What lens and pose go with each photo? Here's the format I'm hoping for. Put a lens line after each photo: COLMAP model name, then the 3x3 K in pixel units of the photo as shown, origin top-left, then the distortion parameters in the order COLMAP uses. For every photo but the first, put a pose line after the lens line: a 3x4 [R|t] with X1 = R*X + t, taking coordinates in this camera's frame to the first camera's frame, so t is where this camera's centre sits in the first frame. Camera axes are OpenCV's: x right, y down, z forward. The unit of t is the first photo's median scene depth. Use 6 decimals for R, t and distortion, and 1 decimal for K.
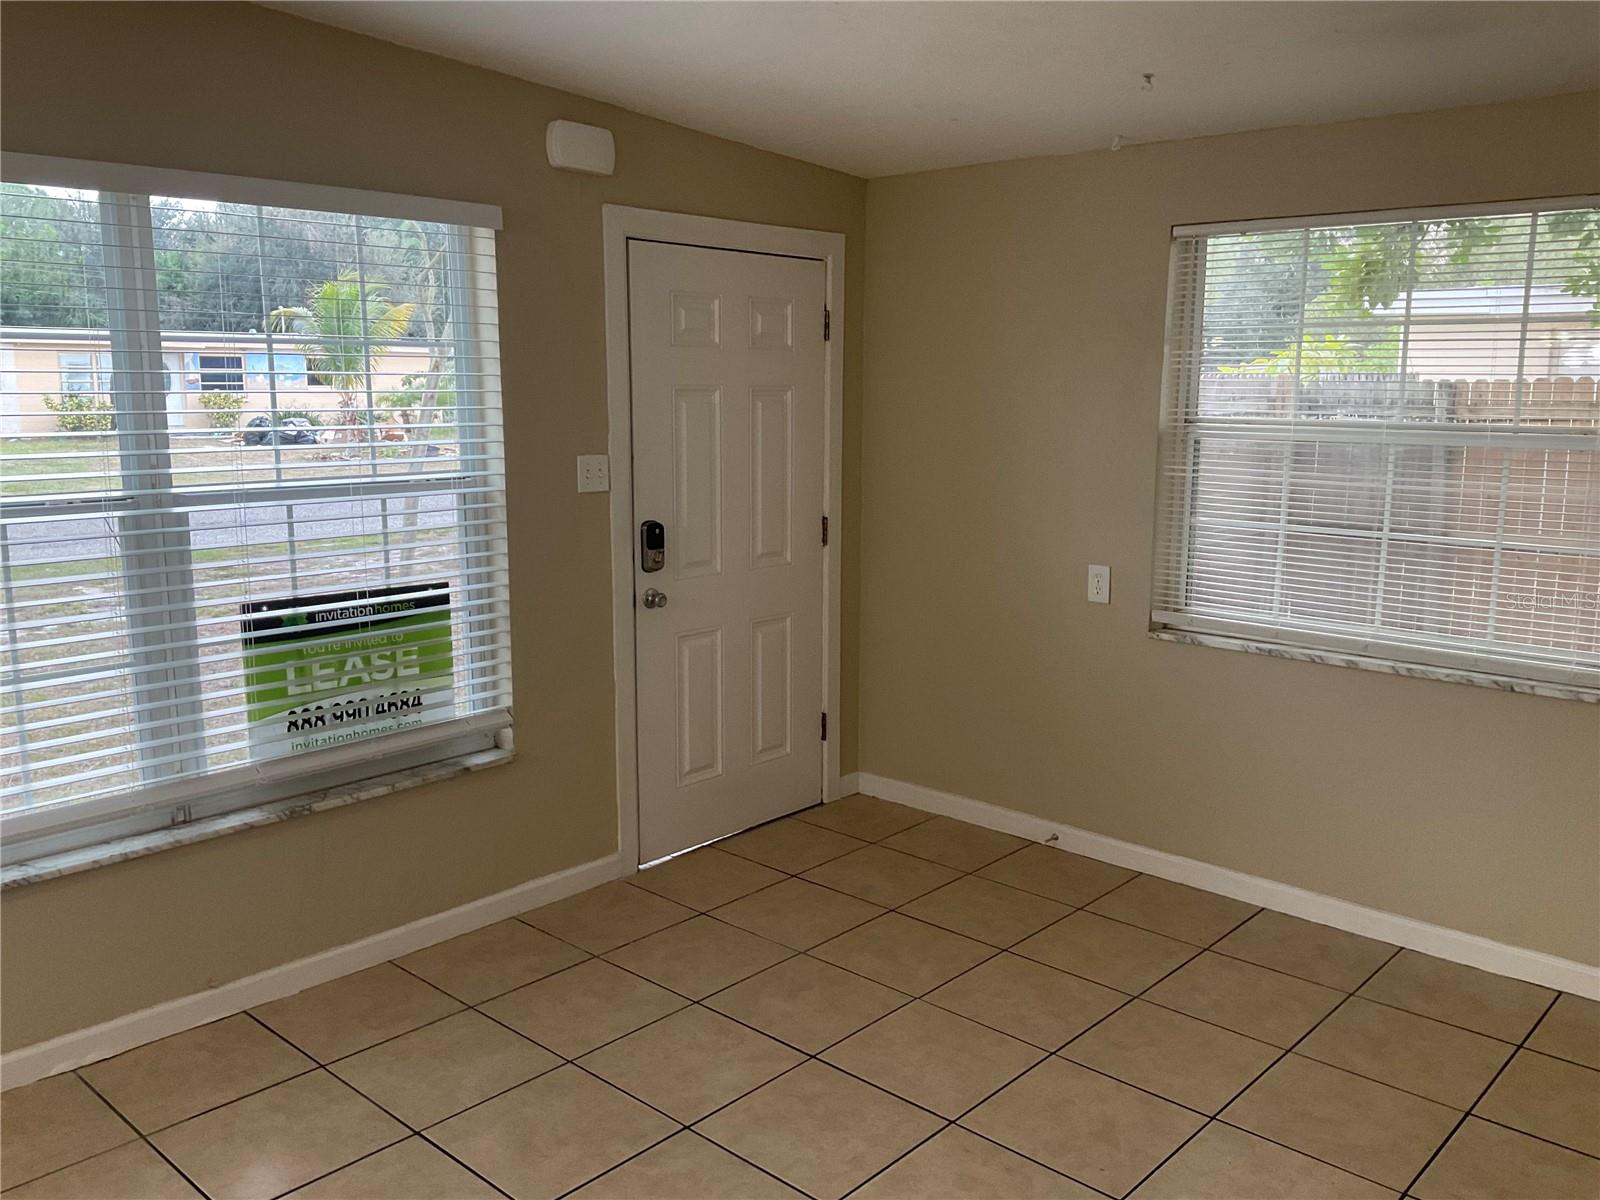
lens RADIAL K [[1333.9, 0, 802.1], [0, 1333.9, 610.8], [0, 0, 1]] dist [0.078131, -0.138498]
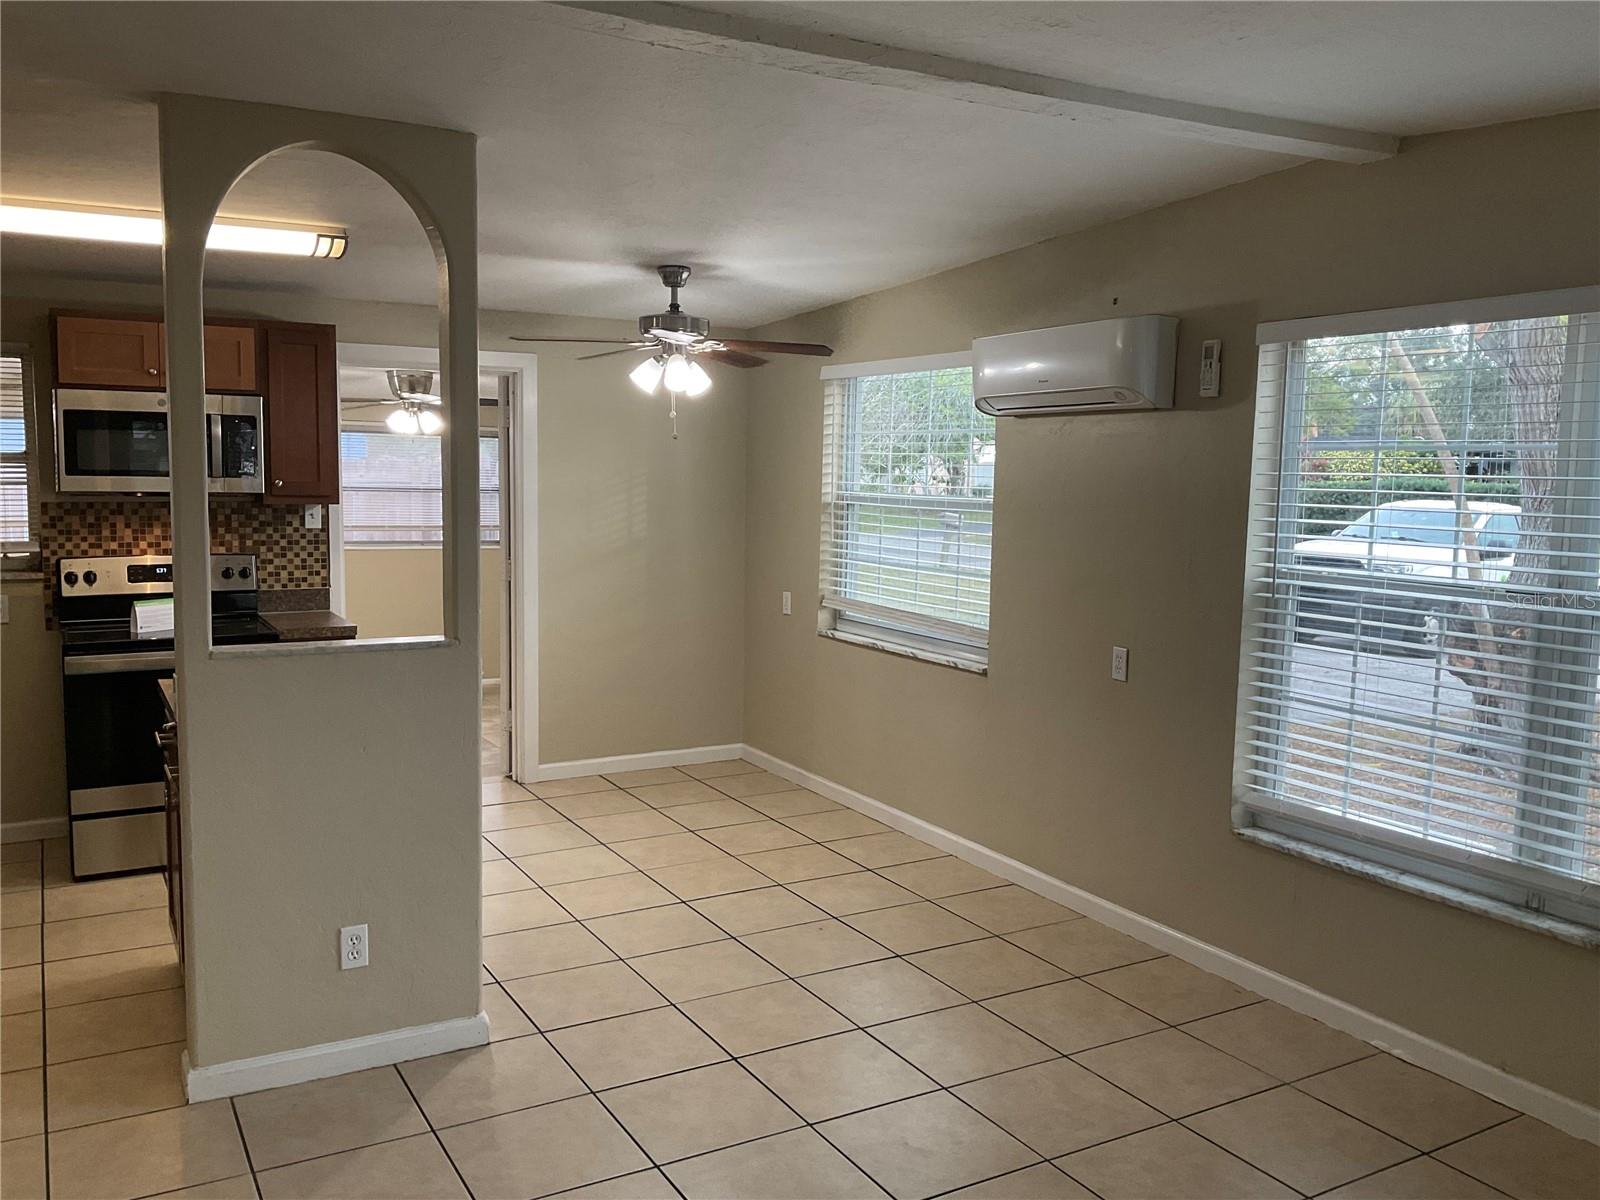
lens RADIAL K [[1333.9, 0, 804.6], [0, 1333.9, 605.0], [0, 0, 1]] dist [0.078131, -0.138498]
pose [[-0.298251, 0.091751, -0.950067, 0.681524], [-0.182788, 0.971456, 0.151199, -0.126193], [0.936822, 0.218756, -0.272967, 0.719198]]
